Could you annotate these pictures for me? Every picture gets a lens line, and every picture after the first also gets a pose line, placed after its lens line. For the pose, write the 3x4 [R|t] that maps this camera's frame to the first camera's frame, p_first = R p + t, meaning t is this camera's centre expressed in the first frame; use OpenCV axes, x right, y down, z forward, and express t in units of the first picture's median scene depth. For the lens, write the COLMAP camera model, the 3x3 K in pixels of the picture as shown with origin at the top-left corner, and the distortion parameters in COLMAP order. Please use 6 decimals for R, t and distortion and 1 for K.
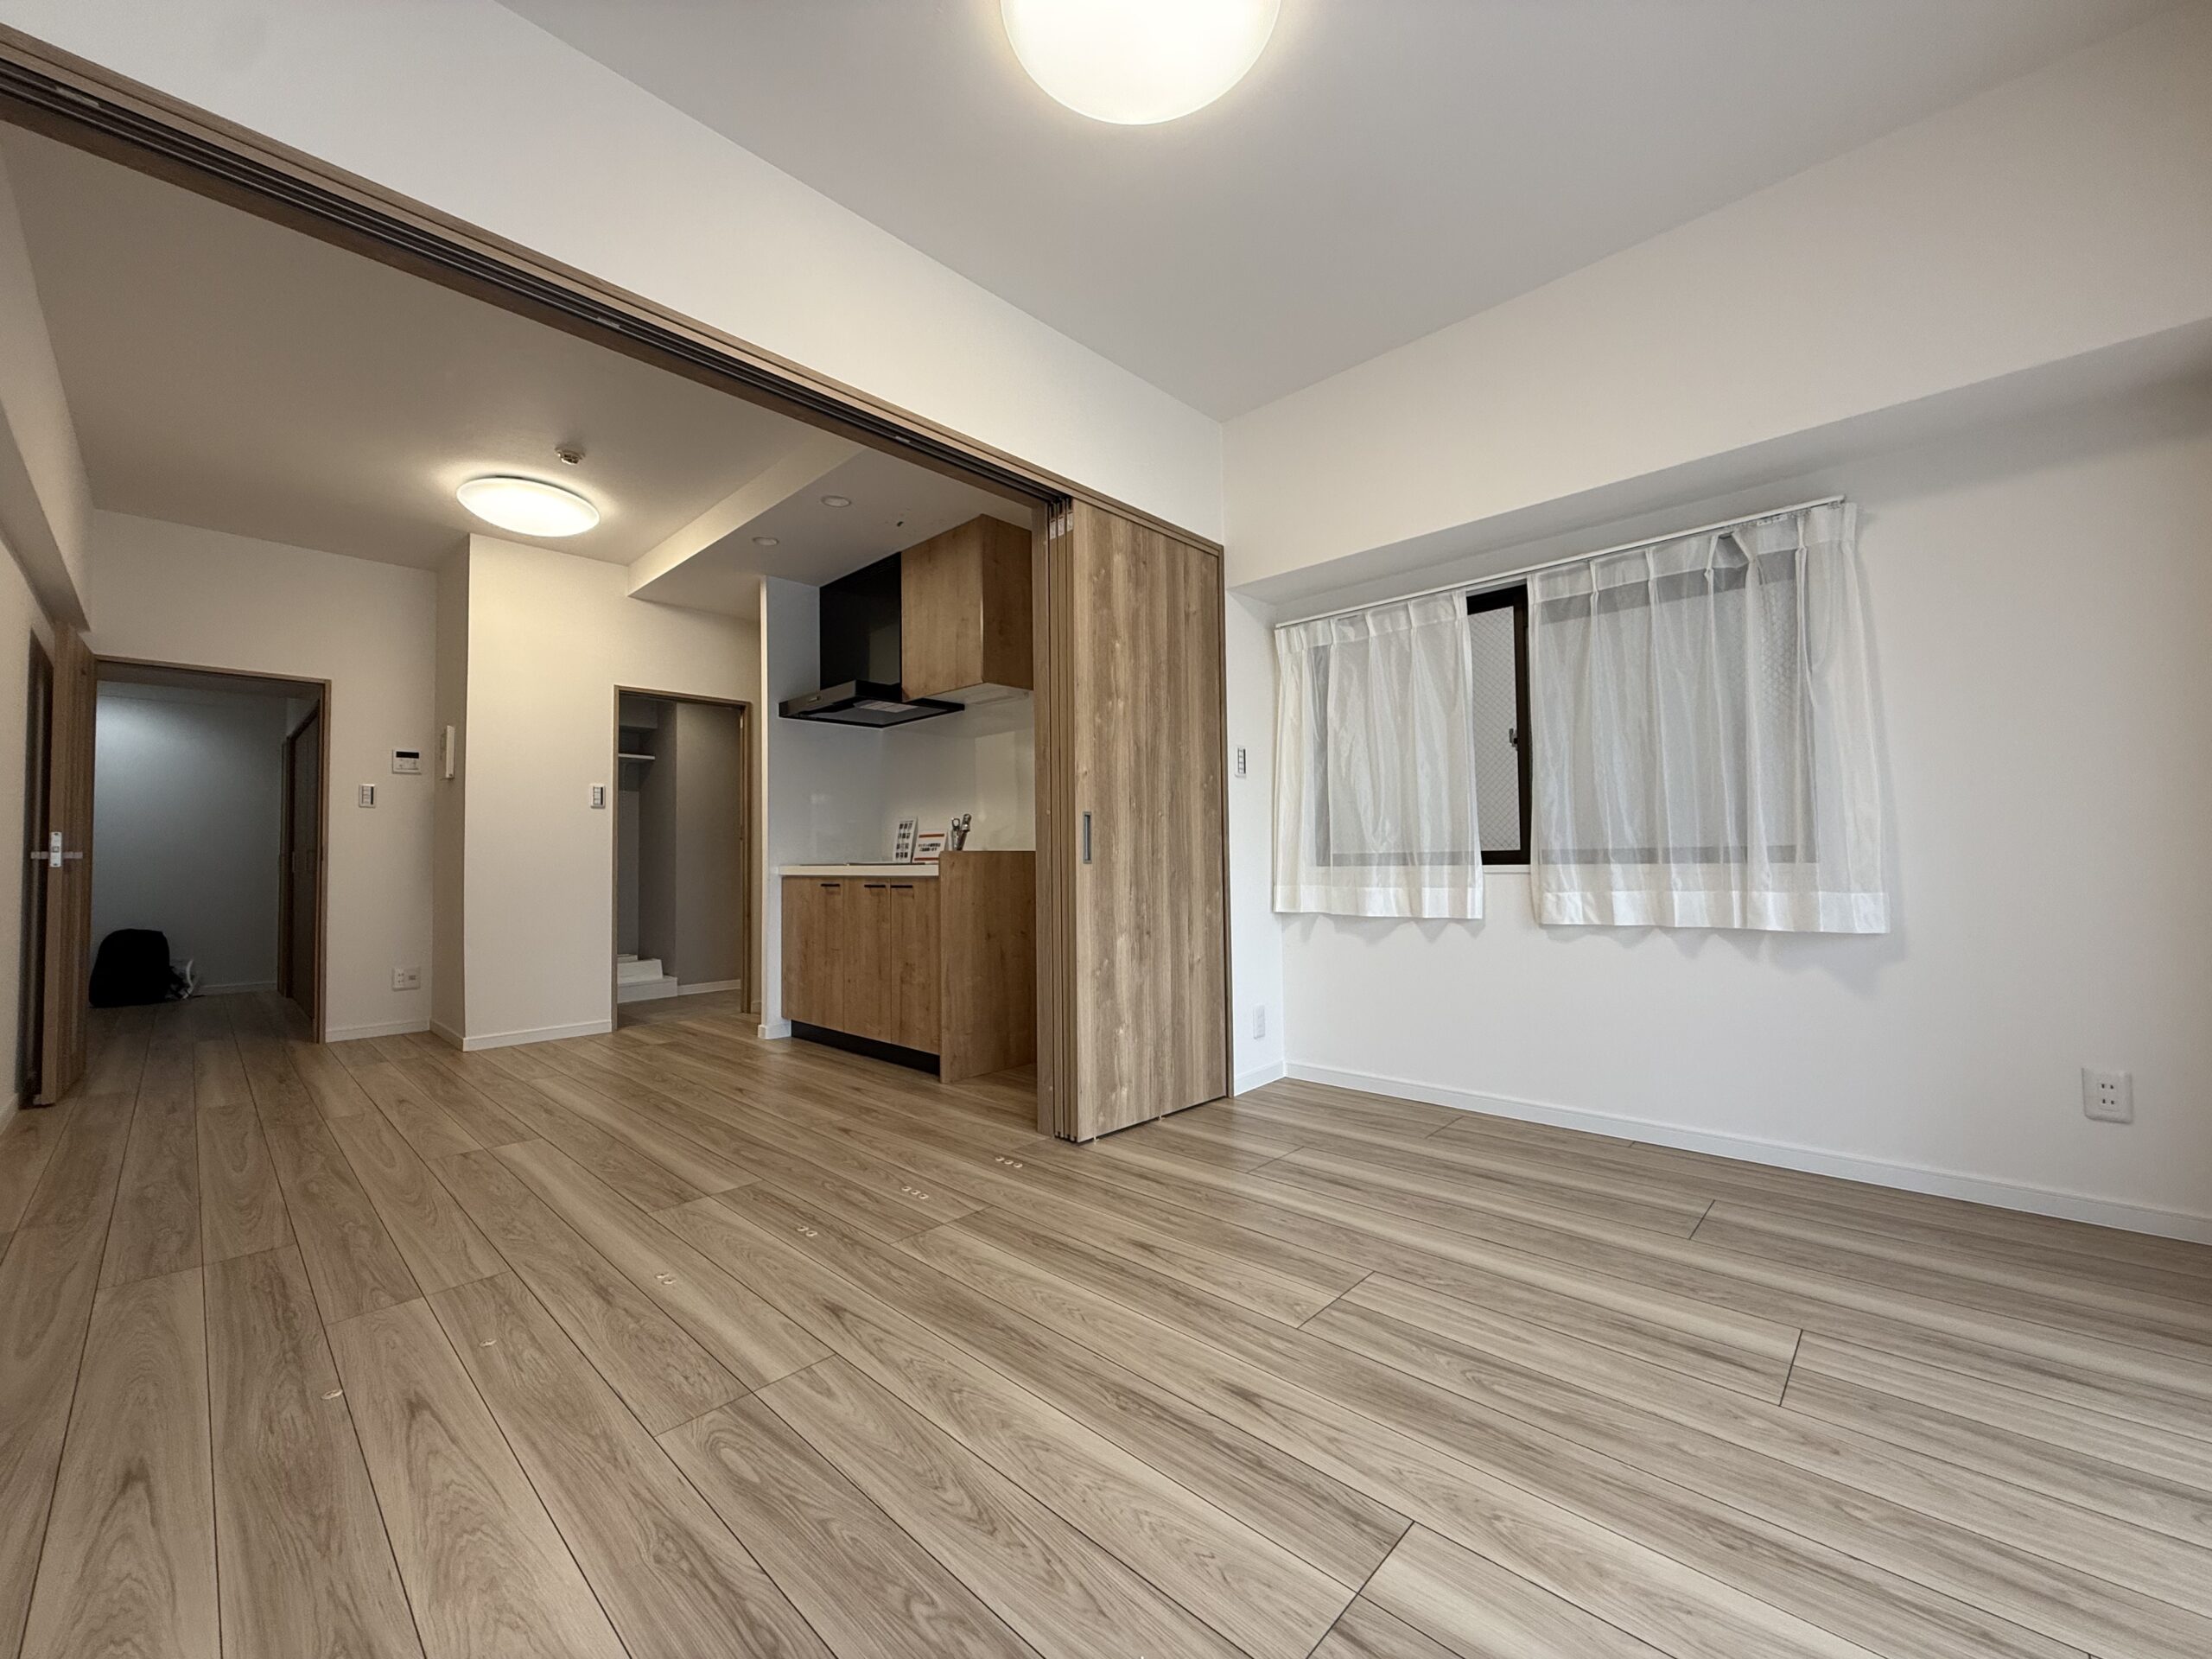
lens RADIAL K [[873.9, 0, 1098.5], [0, 873.9, 838.9], [0, 0, 1]] dist [0.000075, 0.000134]
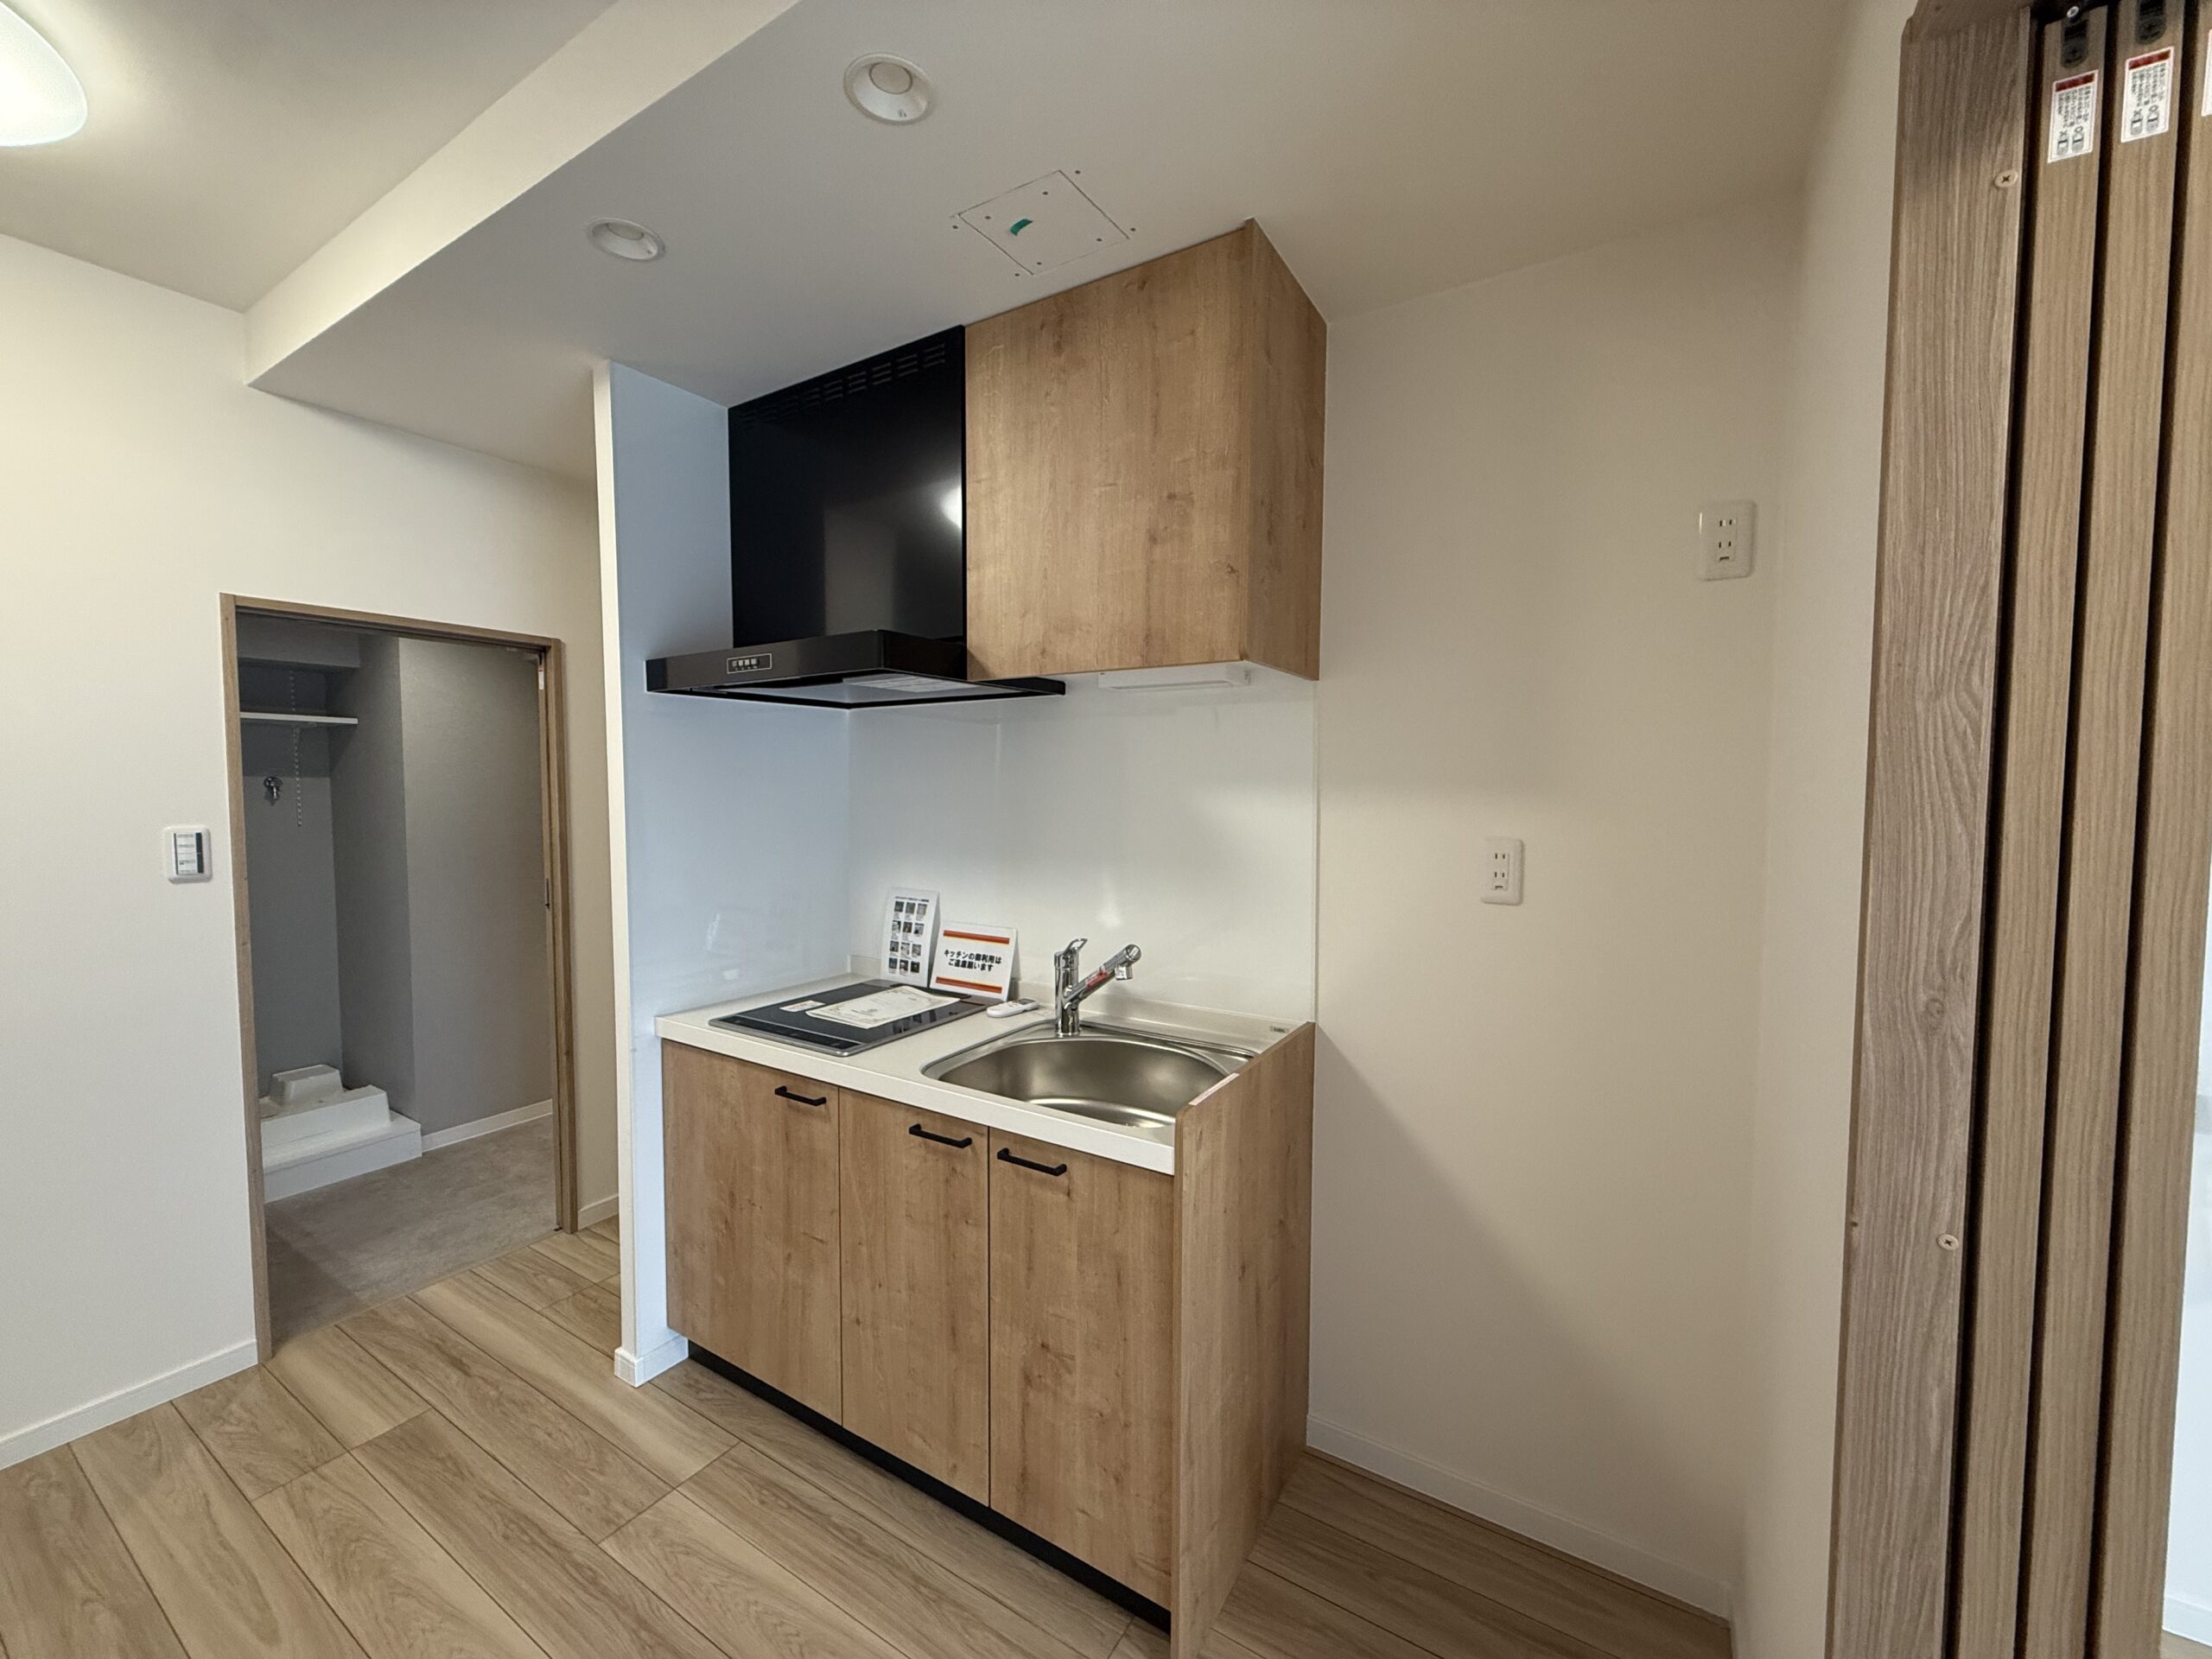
lens RADIAL K [[873.9, 0, 1099.6], [0, 873.9, 836.0], [0, 0, 1]] dist [0.000075, 0.000134]
pose [[0.978360, 0.003485, 0.206883, -0.233016], [-0.021283, 0.996250, 0.083866, -0.109228], [-0.205814, -0.086454, 0.974765, 0.511795]]
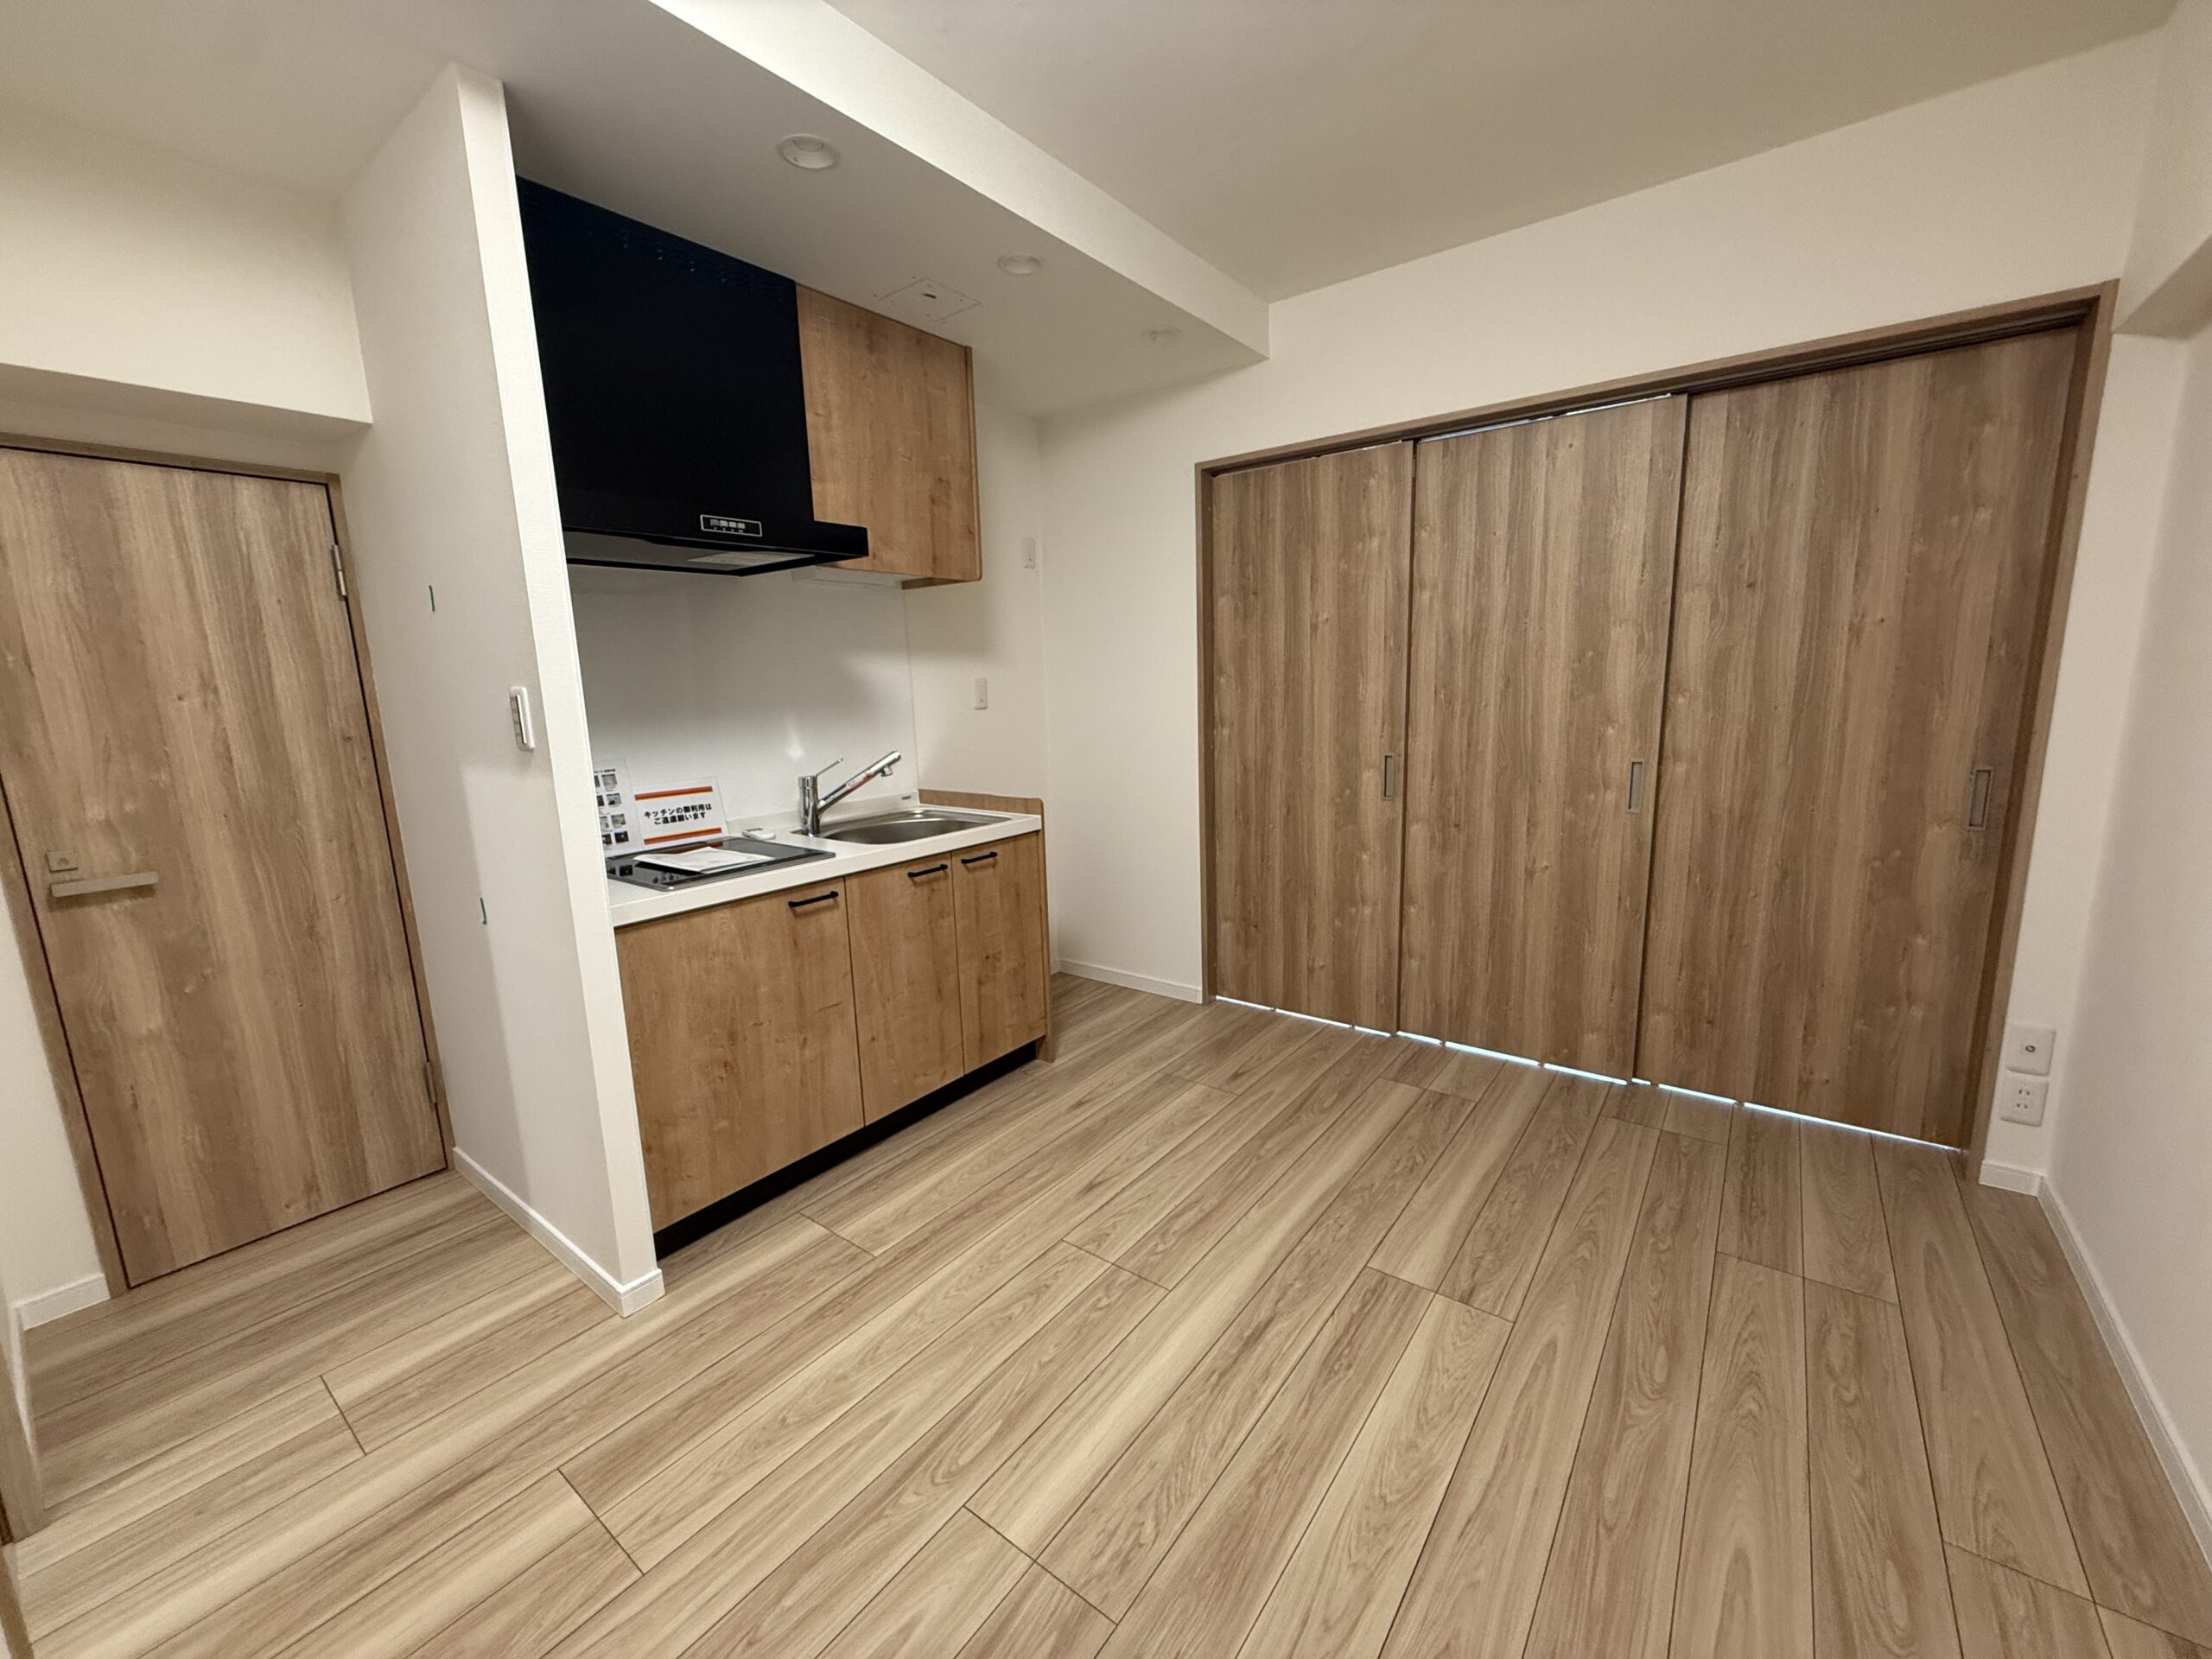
lens RADIAL K [[873.9, 0, 1101.5], [0, 873.9, 840.1], [0, 0, 1]] dist [0.000075, 0.000134]
pose [[-0.109341, -0.167853, 0.979730, -0.791141], [0.003318, 0.985572, 0.169224, -0.069172], [-0.993999, 0.021753, -0.107206, 0.816742]]
